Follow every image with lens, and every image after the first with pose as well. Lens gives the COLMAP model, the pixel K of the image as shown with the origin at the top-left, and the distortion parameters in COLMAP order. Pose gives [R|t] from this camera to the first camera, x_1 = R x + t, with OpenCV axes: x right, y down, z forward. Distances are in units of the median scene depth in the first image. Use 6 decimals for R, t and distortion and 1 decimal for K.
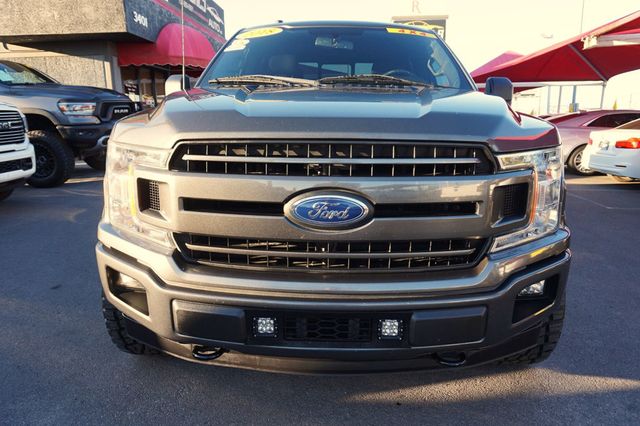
lens RADIAL K [[431.8, 0, 320.5], [0, 431.8, 212.2], [0, 0, 1]] dist [-0.035021, 0.024226]
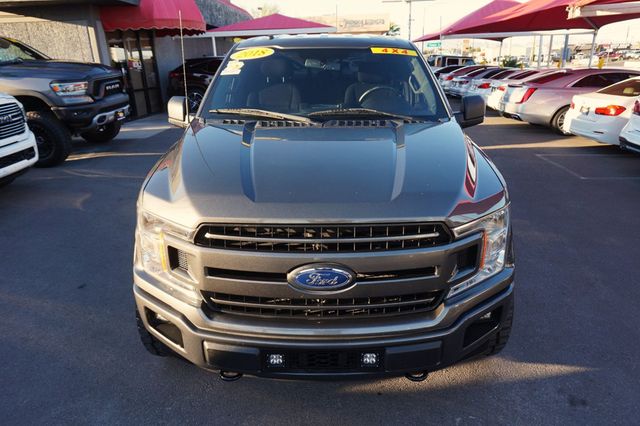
lens RADIAL K [[431.8, 0, 320.9], [0, 431.8, 211.7], [0, 0, 1]] dist [-0.035021, 0.024226]
pose [[0.999533, -0.024885, 0.017719, -0.000784], [0.022322, 0.990931, 0.132507, -0.218358], [-0.020856, -0.132049, 0.991024, -0.154932]]
